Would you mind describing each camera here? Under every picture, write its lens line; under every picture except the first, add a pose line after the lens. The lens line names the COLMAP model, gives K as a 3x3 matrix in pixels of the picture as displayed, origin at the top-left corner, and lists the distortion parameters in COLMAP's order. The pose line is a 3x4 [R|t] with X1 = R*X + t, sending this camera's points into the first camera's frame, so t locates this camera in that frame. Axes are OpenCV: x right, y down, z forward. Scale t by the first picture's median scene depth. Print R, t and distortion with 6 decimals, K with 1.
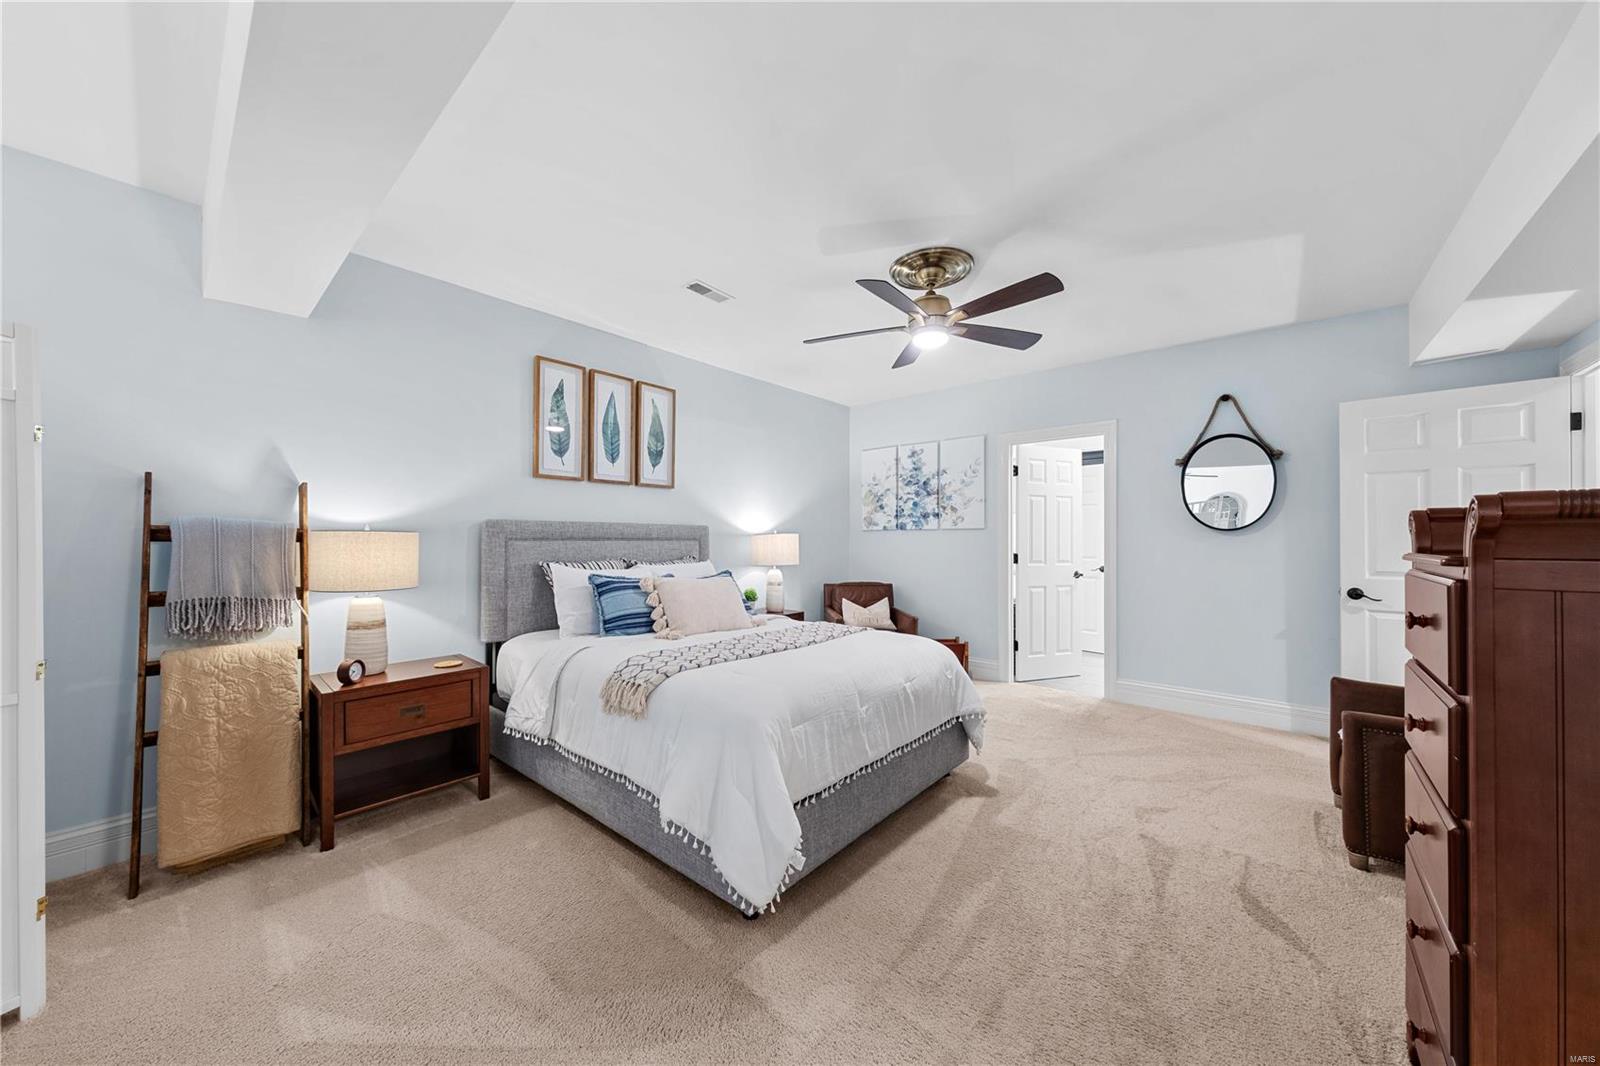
lens RADIAL K [[547.8, 0, 801.7], [0, 547.8, 529.7], [0, 0, 1]] dist [0.000254, 0.000013]
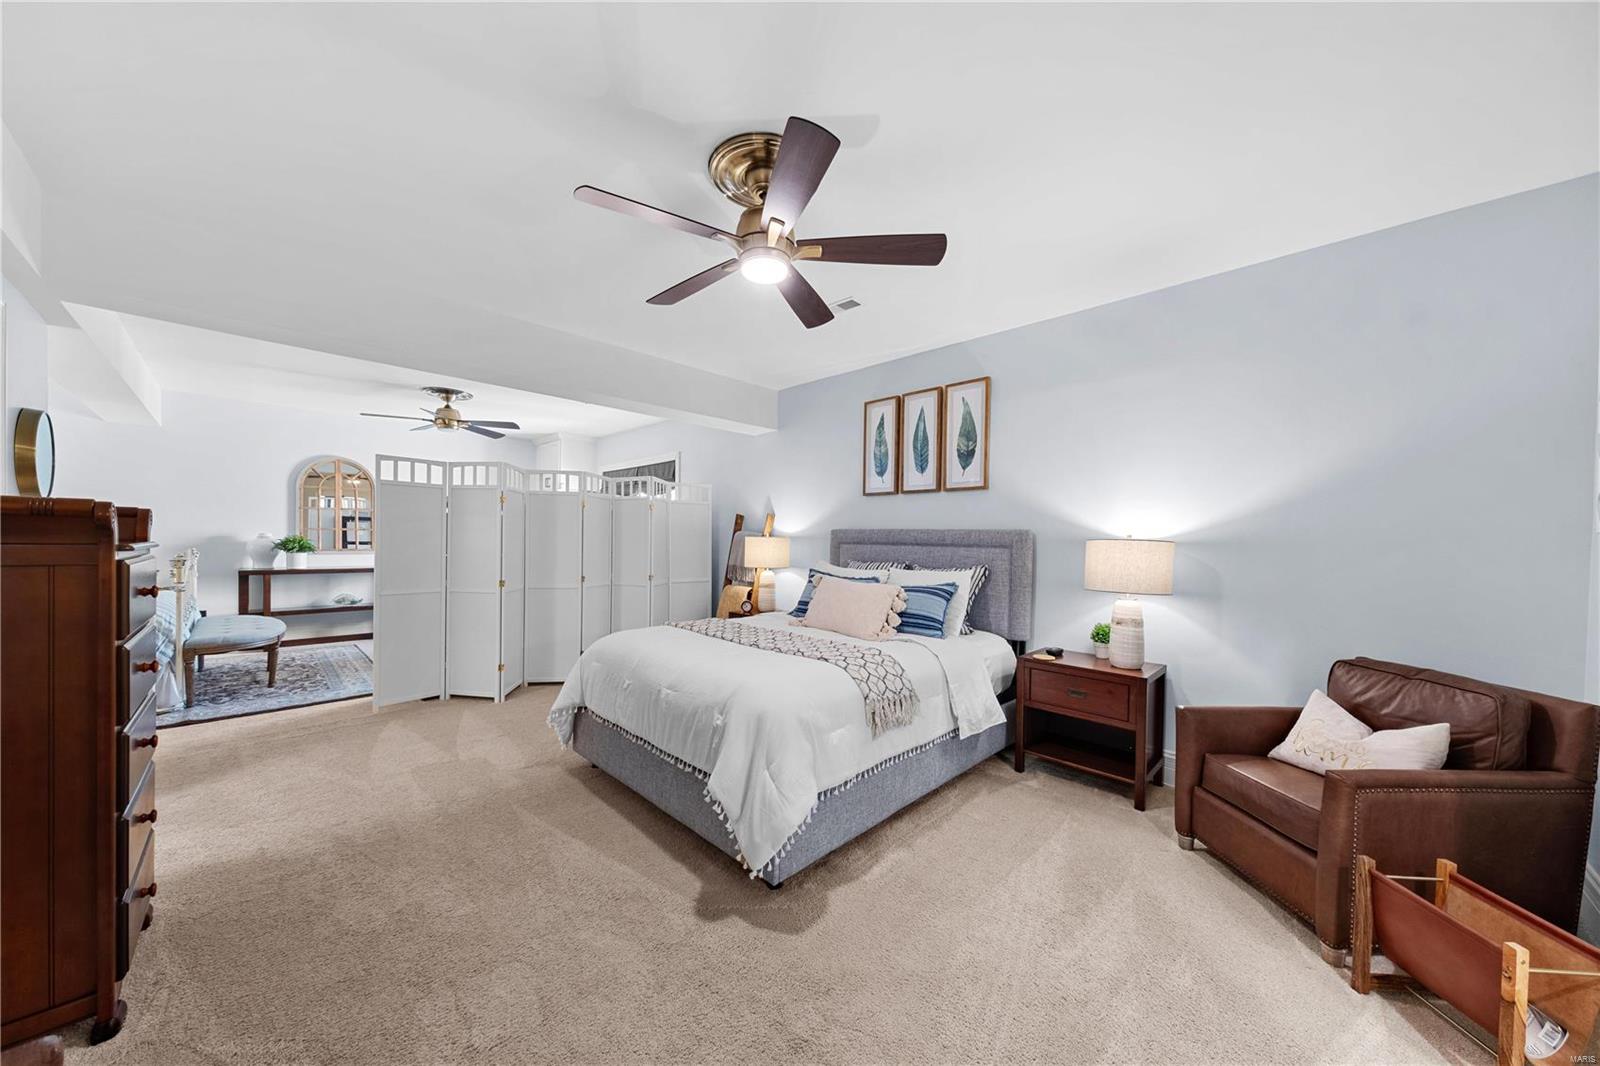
lens RADIAL K [[547.8, 0, 811.1], [0, 547.8, 544.6], [0, 0, 1]] dist [0.000254, 0.000013]
pose [[-0.068104, 0.007819, -0.997648, 0.725008], [0.000978, 0.999969, 0.007770, 0.008943], [0.997678, -0.000446, -0.068110, 0.840020]]
